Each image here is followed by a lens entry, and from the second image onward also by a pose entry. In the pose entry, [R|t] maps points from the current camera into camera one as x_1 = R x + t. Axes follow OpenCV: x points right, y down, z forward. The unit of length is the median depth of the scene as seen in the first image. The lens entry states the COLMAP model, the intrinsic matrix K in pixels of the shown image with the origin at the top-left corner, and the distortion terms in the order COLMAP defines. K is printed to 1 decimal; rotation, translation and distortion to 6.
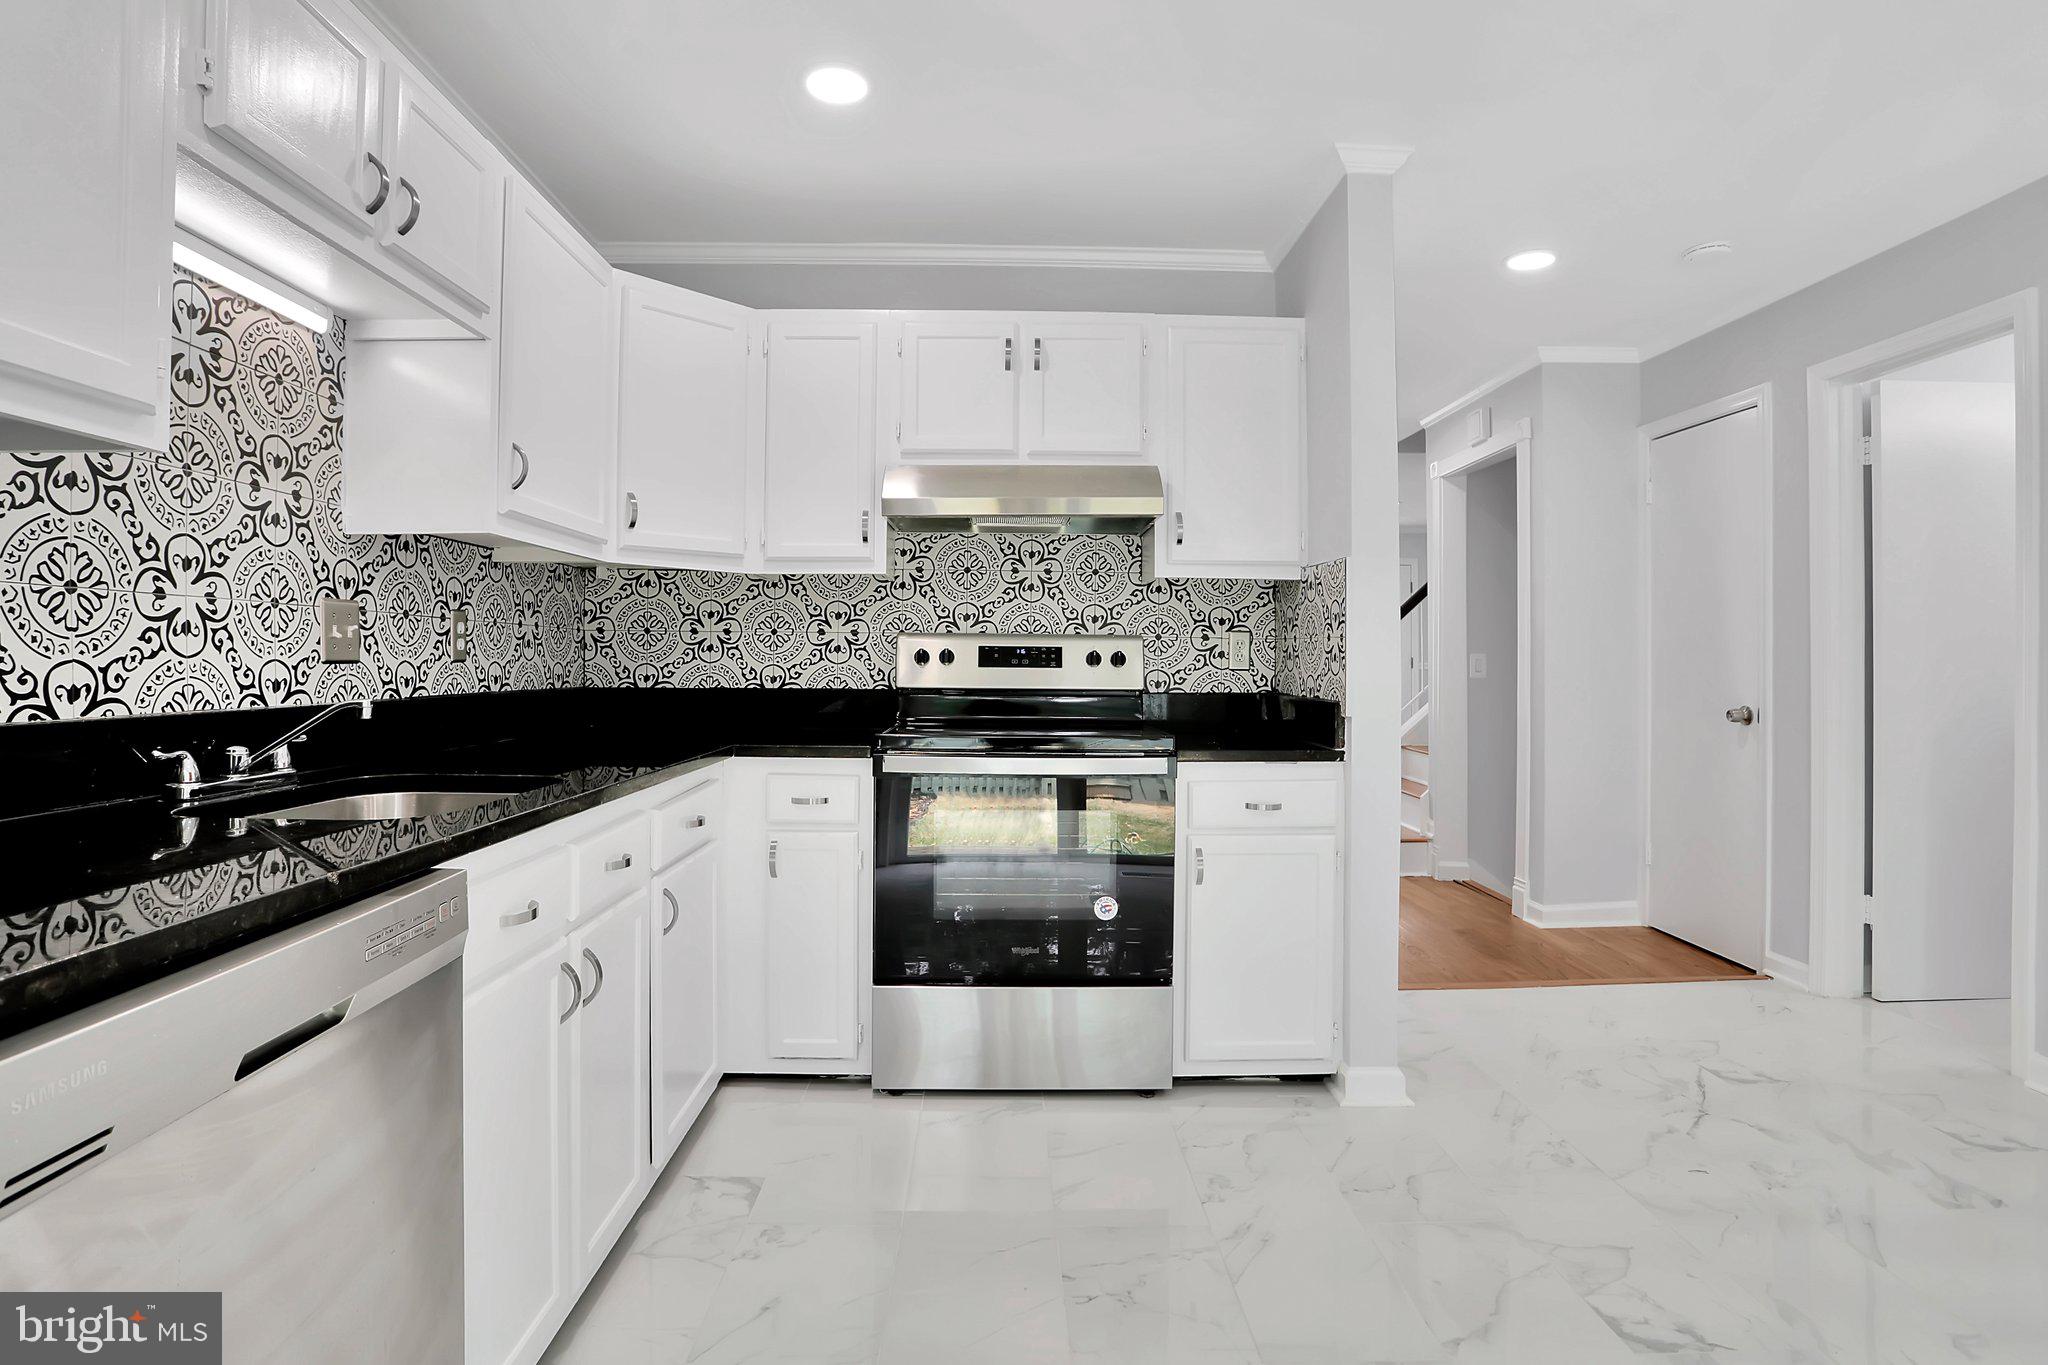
lens RADIAL K [[1011.2, 0, 1015.1], [0, 1011.2, 664.9], [0, 0, 1]] dist [-0.068921, 0.023115]
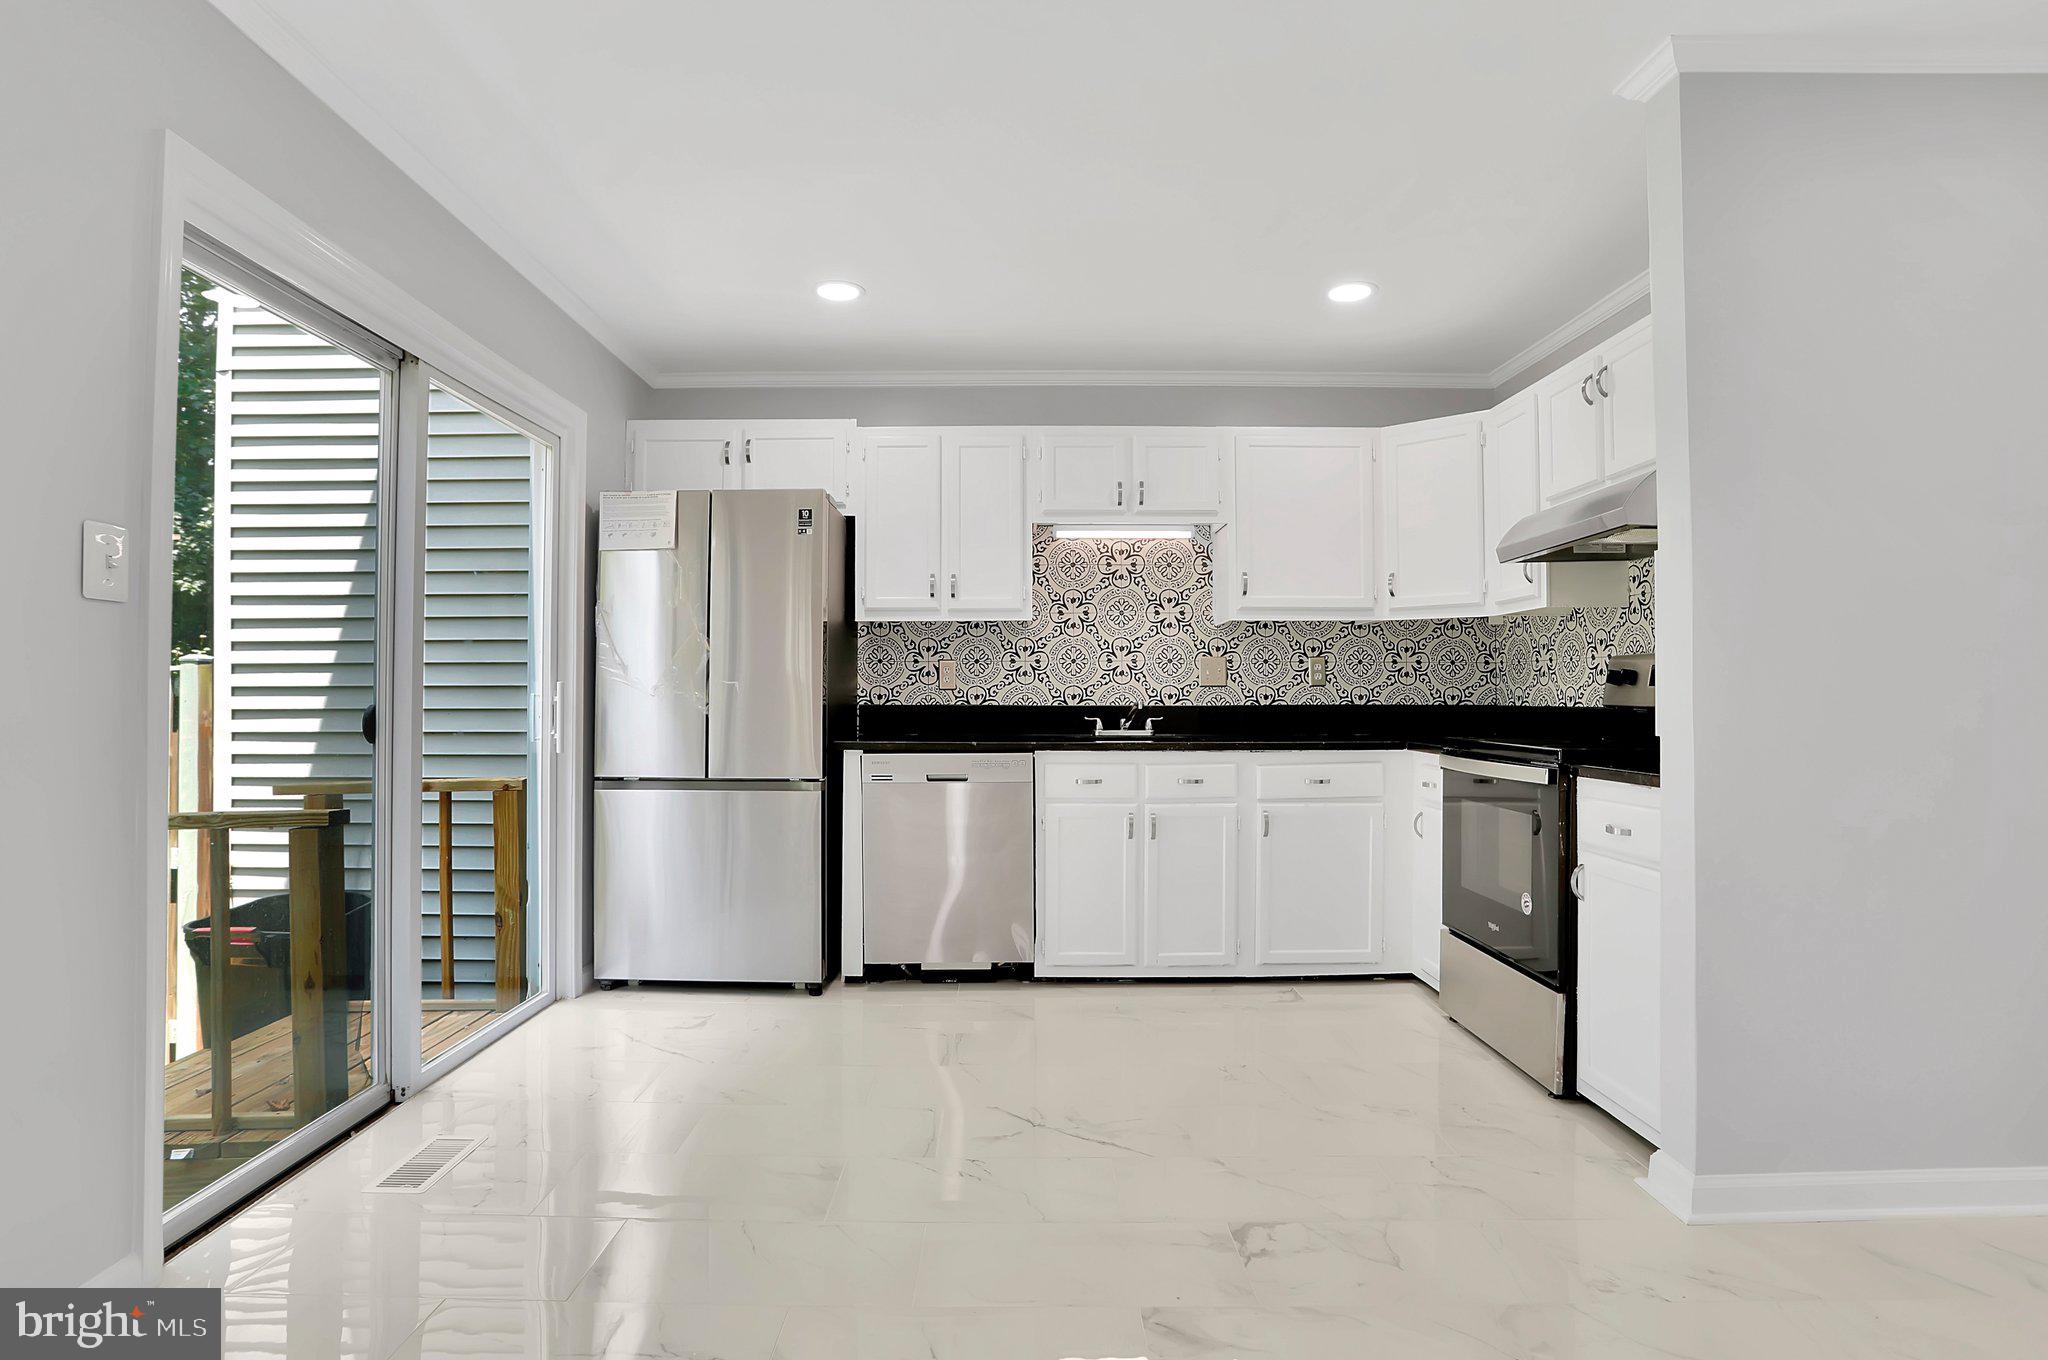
lens RADIAL K [[1116.9, 0, 1035.8], [0, 1116.9, 681.3], [0, 0, 1]] dist [-0.033103, 0.008417]
pose [[-0.019869, -0.016690, -0.999663, 1.273250], [-0.006393, 0.999842, -0.016565, 0.020844], [0.999782, 0.006062, -0.019973, 0.487526]]
